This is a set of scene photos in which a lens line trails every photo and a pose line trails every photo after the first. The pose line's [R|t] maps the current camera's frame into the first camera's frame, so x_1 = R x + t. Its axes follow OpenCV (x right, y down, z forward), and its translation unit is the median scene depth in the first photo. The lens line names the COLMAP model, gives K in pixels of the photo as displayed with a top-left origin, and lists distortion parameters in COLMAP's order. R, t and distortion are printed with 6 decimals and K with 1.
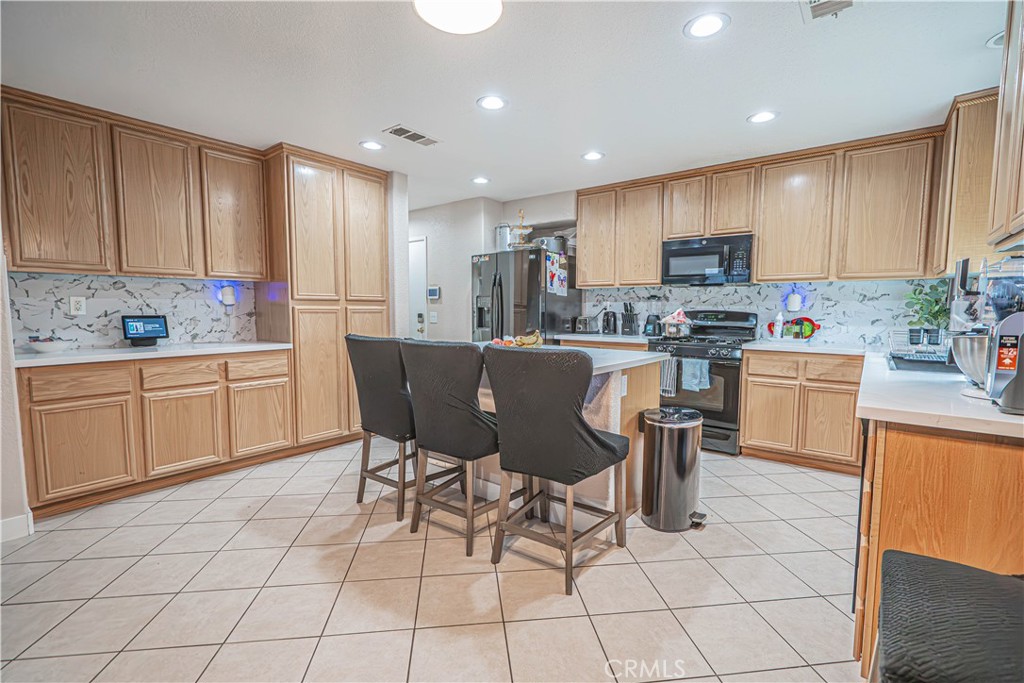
lens RADIAL K [[462.0, 0, 514.7], [0, 462.0, 344.5], [0, 0, 1]] dist [-0.005272, -0.000045]
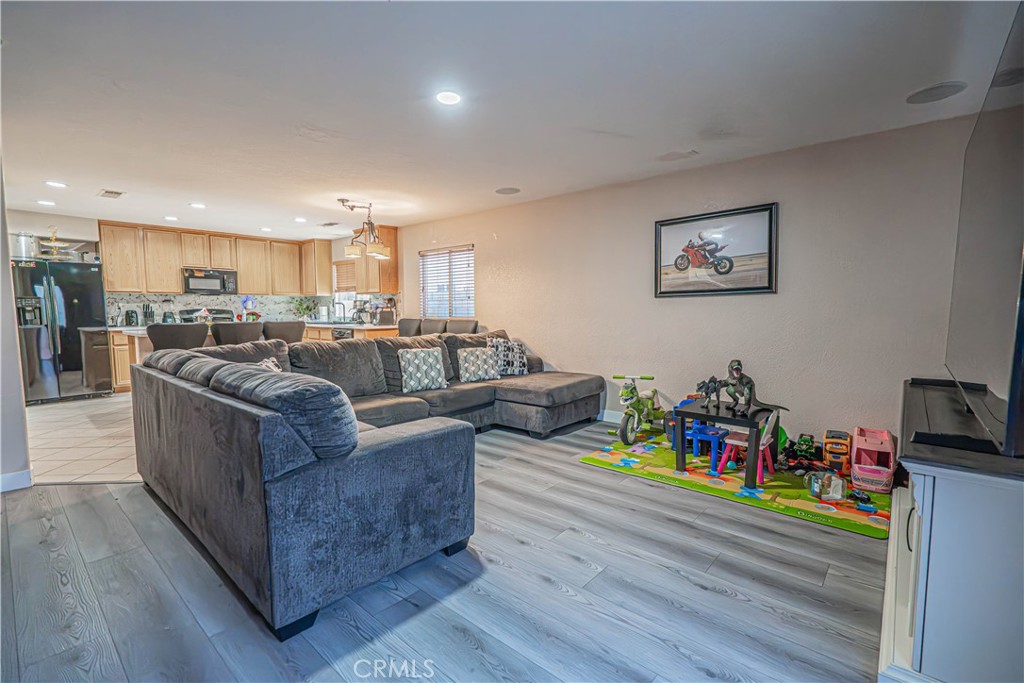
lens RADIAL K [[467.5, 0, 514.2], [0, 467.5, 345.2], [0, 0, 1]] dist [-0.001333, 0.000108]
pose [[0.053815, -0.080695, 0.995285, -1.364714], [0.083050, 0.993638, 0.076071, 0.027365], [-0.995091, 0.078564, 0.060174, -0.287620]]
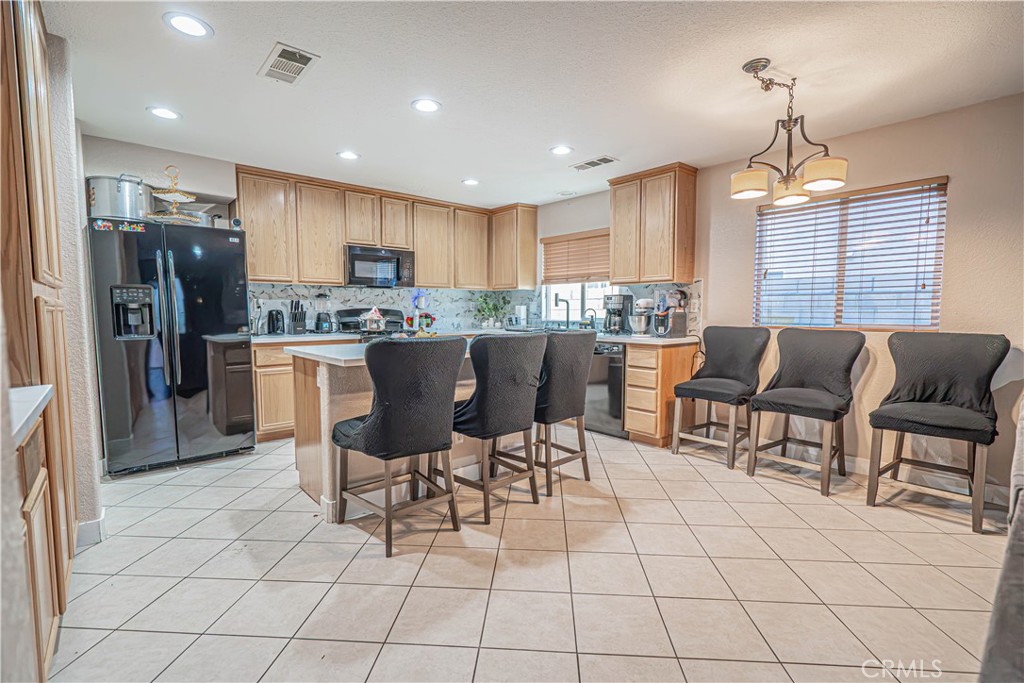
lens RADIAL K [[468.4, 0, 508.6], [0, 468.4, 344.7], [0, 0, 1]] dist [-0.001539, 0.000115]
pose [[0.191537, -0.075286, 0.978594, -0.721595], [0.078277, 0.995050, 0.061231, -0.027825], [-0.978359, 0.064873, 0.196481, 0.438030]]
